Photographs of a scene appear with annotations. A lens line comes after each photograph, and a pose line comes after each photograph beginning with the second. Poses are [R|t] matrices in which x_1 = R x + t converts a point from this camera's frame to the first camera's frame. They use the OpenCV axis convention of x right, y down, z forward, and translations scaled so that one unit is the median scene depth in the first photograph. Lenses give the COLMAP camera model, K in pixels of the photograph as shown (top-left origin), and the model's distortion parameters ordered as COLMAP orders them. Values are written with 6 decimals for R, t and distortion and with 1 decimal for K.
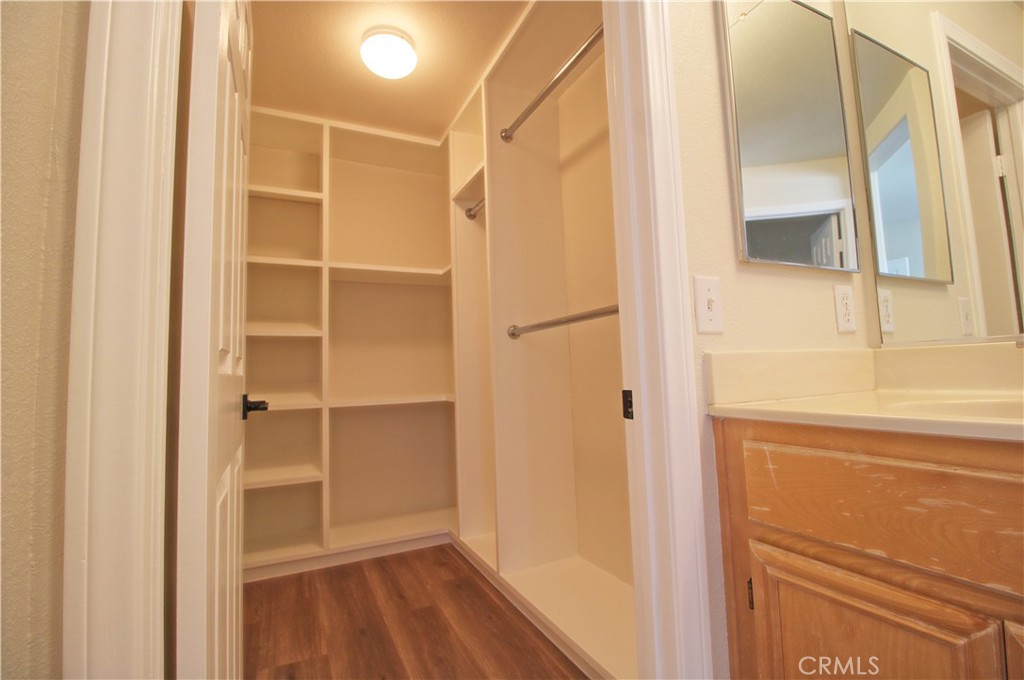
lens RADIAL K [[472.7, 0, 518.6], [0, 472.7, 337.0], [0, 0, 1]] dist [-0.016905, -0.003294]
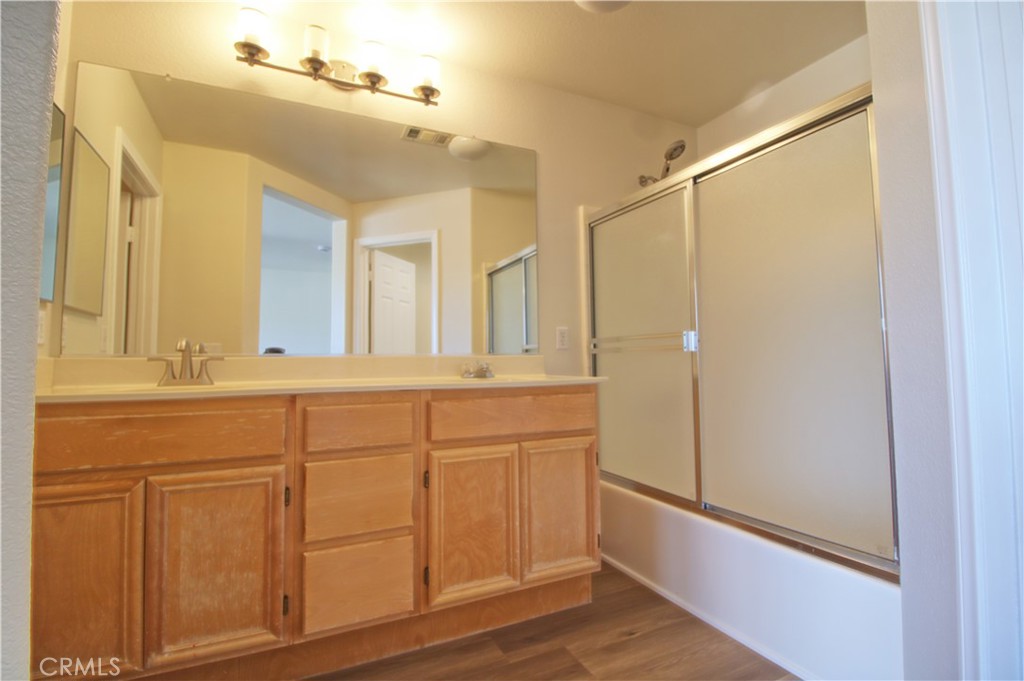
lens RADIAL K [[472.7, 0, 517.1], [0, 472.7, 340.3], [0, 0, 1]] dist [-0.016905, -0.003294]
pose [[-0.001715, 0.092055, 0.995752, -0.642293], [-0.071824, 0.993171, -0.091940, 0.001471], [-0.997416, -0.071677, 0.004909, -0.397722]]
